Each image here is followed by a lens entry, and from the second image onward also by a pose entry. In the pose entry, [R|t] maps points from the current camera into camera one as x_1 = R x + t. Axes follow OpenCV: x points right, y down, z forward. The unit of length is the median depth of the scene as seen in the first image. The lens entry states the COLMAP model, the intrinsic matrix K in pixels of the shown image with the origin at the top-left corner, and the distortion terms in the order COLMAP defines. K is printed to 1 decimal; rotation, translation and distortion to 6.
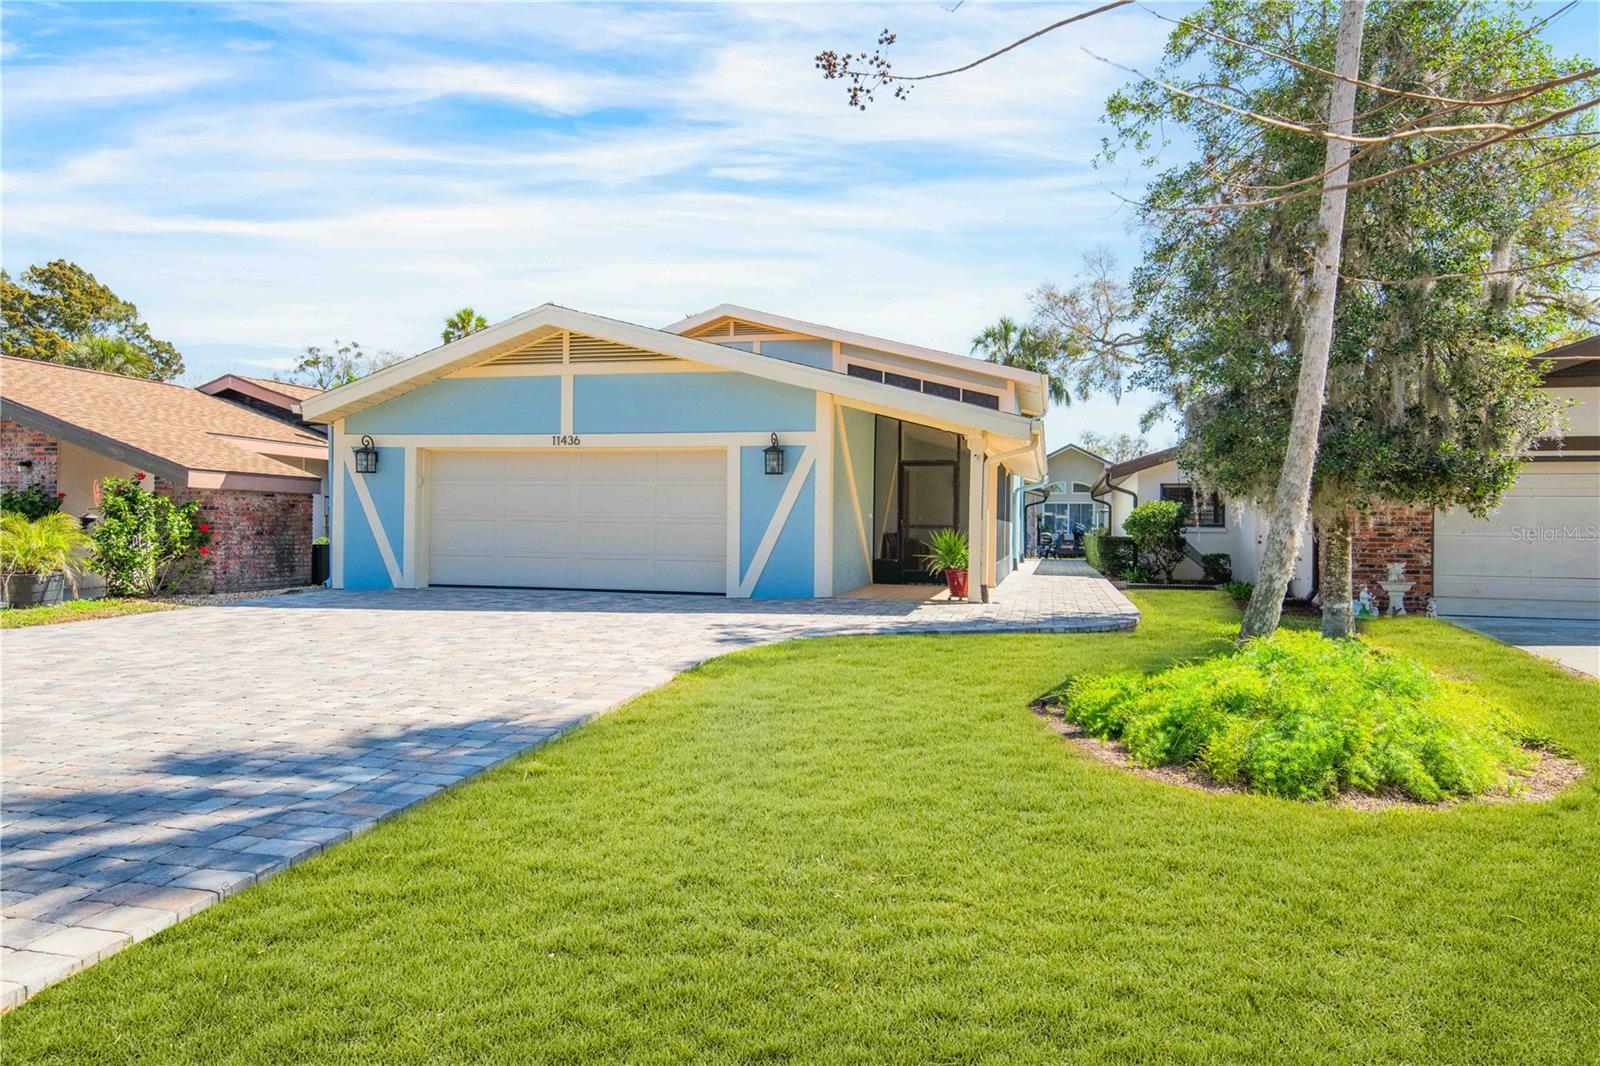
lens RADIAL K [[997.8, 0, 800.0], [0, 997.8, 533.0], [0, 0, 1]] dist [0.000942, 0.000019]
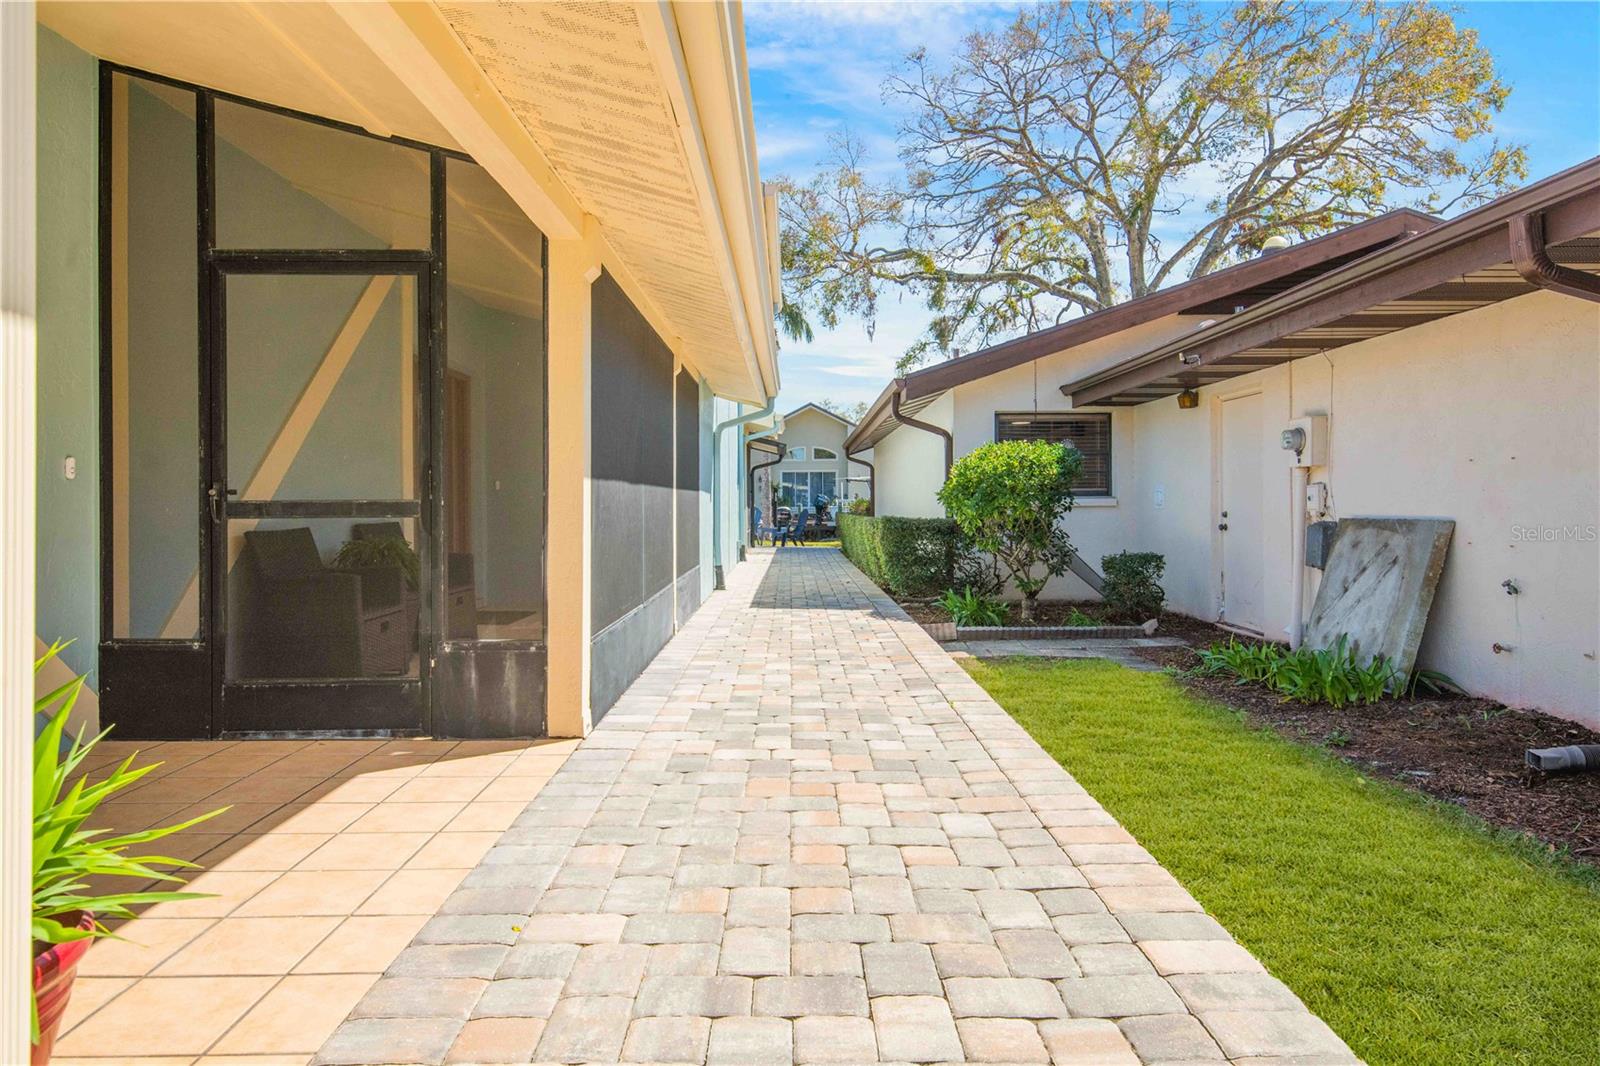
lens RADIAL K [[997.8, 0, 800.0], [0, 997.8, 533.0], [0, 0, 1]] dist [0.000942, 0.000019]
pose [[0.967470, -0.022405, 0.251990, 0.074248], [0.015776, 0.999475, 0.028298, -0.002069], [-0.252492, -0.023403, 0.967316, 0.290739]]
